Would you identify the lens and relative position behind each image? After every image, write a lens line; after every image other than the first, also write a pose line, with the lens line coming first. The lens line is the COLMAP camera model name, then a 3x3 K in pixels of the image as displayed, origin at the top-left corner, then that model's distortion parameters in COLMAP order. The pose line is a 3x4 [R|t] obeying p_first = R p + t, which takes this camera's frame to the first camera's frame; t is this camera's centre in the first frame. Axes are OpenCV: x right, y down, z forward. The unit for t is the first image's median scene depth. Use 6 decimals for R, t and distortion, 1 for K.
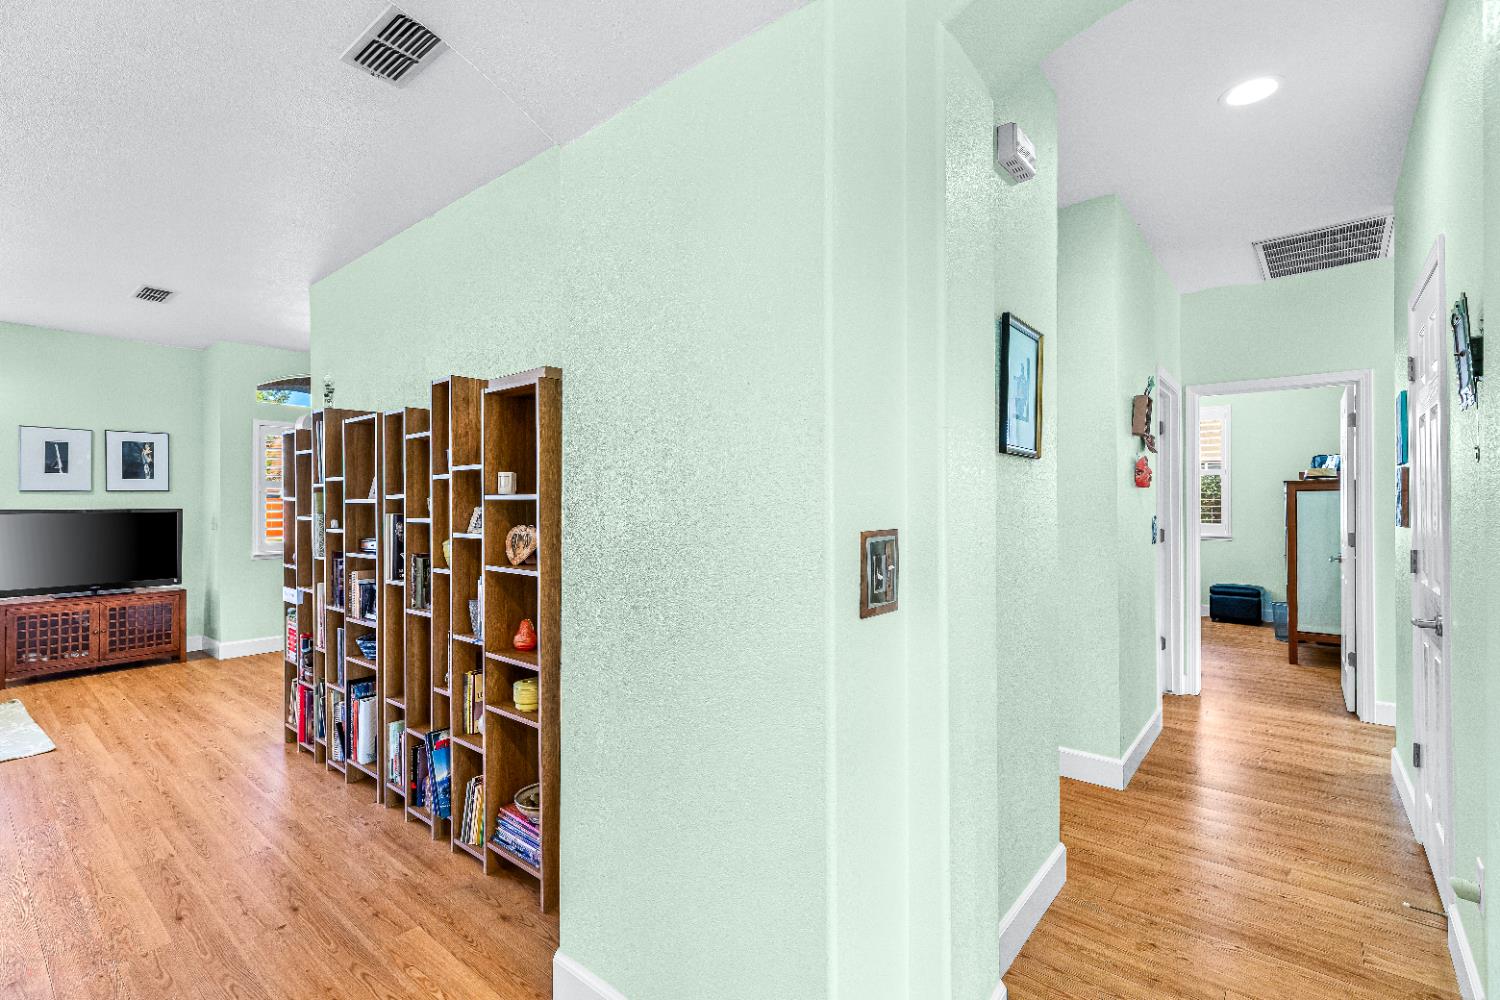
lens RADIAL K [[673.1, 0, 737.8], [0, 673.1, 498.8], [0, 0, 1]] dist [0.005301, 0.000406]
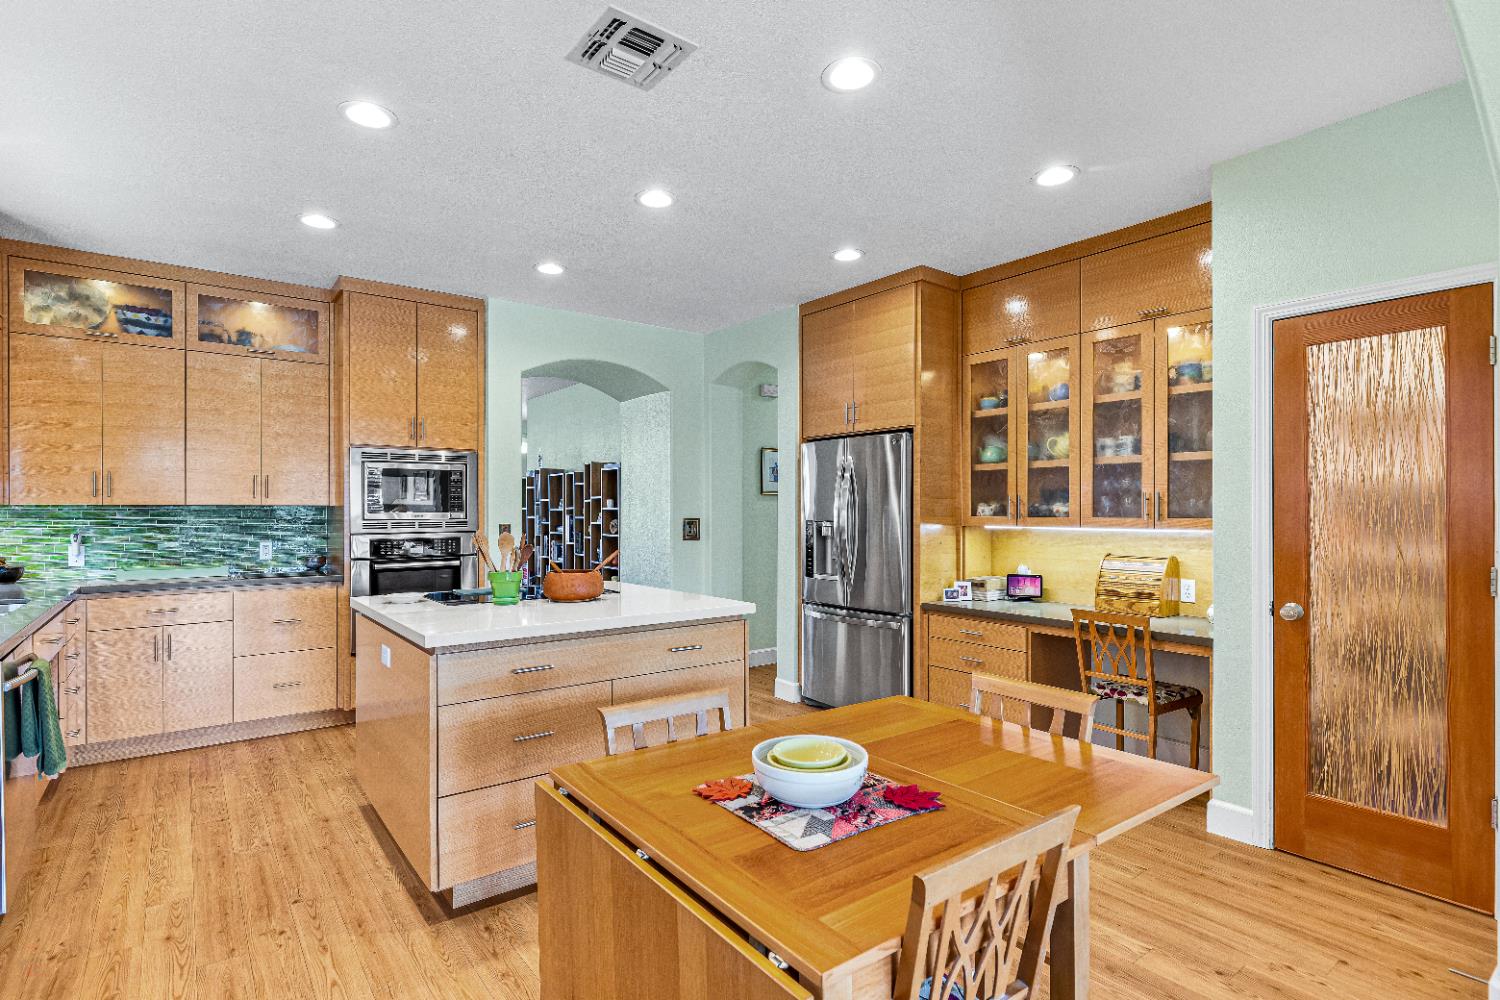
lens RADIAL K [[745.5, 0, 750.1], [0, 745.5, 511.2], [0, 0, 1]] dist [0.000558, -0.000698]
pose [[0.976906, 0.003668, -0.213640, 0.787077], [-0.002227, 0.999973, 0.006985, -0.013959], [0.213660, -0.006348, 0.976887, -1.673965]]
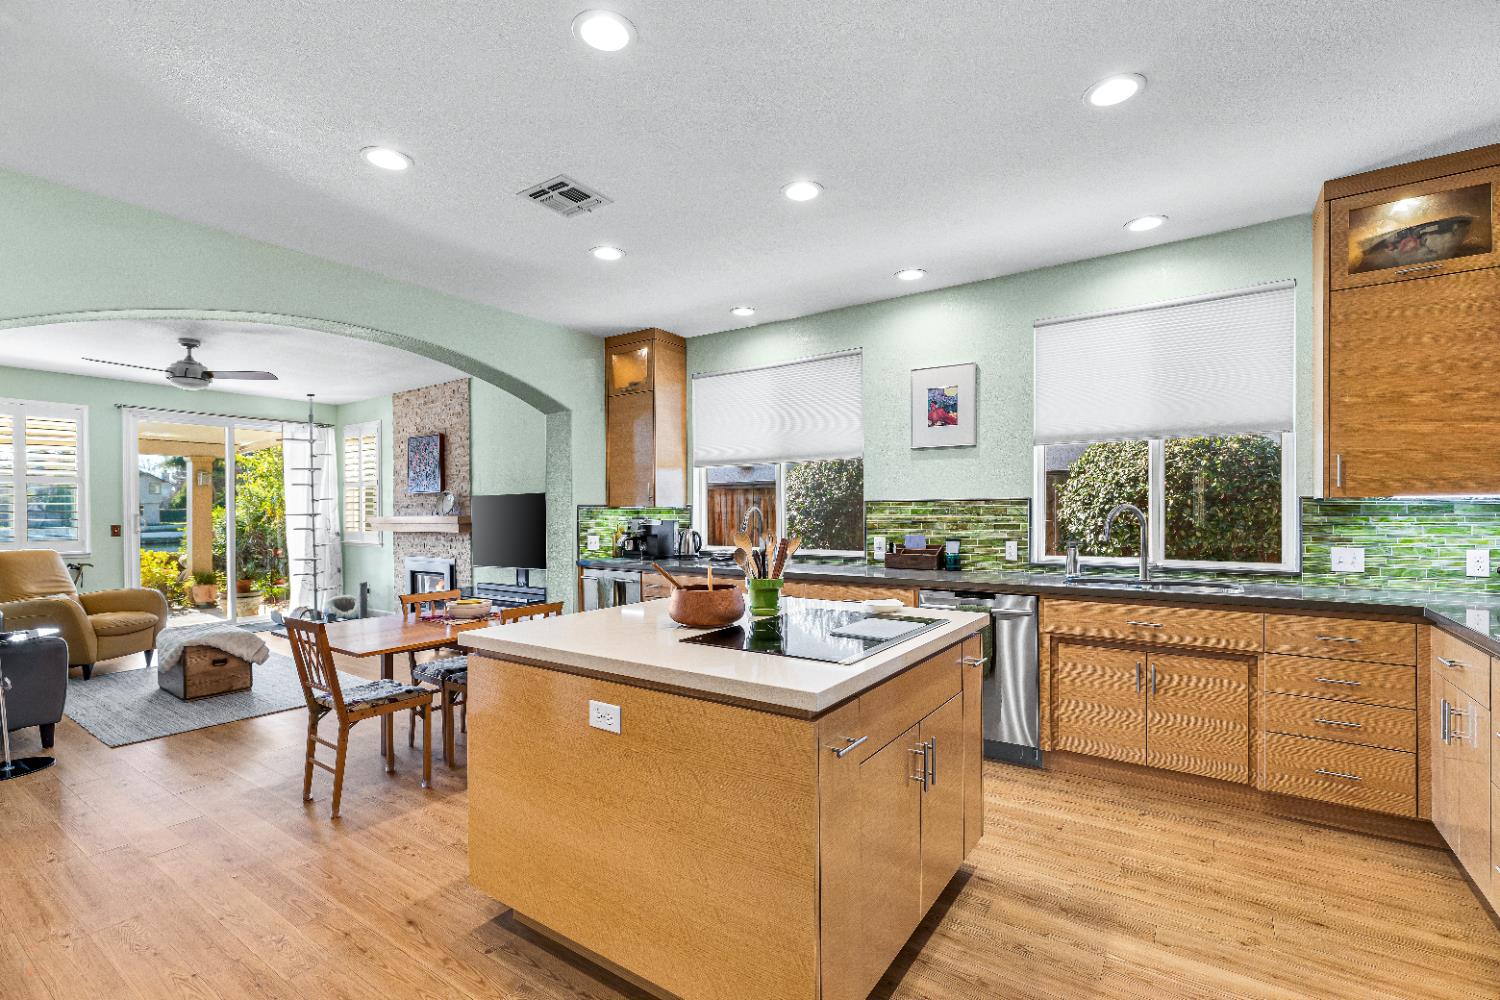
lens RADIAL K [[673.1, 0, 746.3], [0, 673.1, 515.7], [0, 0, 1]] dist [0.005301, 0.000406]
pose [[-0.995324, 0.012667, -0.095759, 0.265250], [0.012682, 0.999919, 0.000451, 0.002855], [0.095757, -0.000765, -0.995404, 0.358363]]
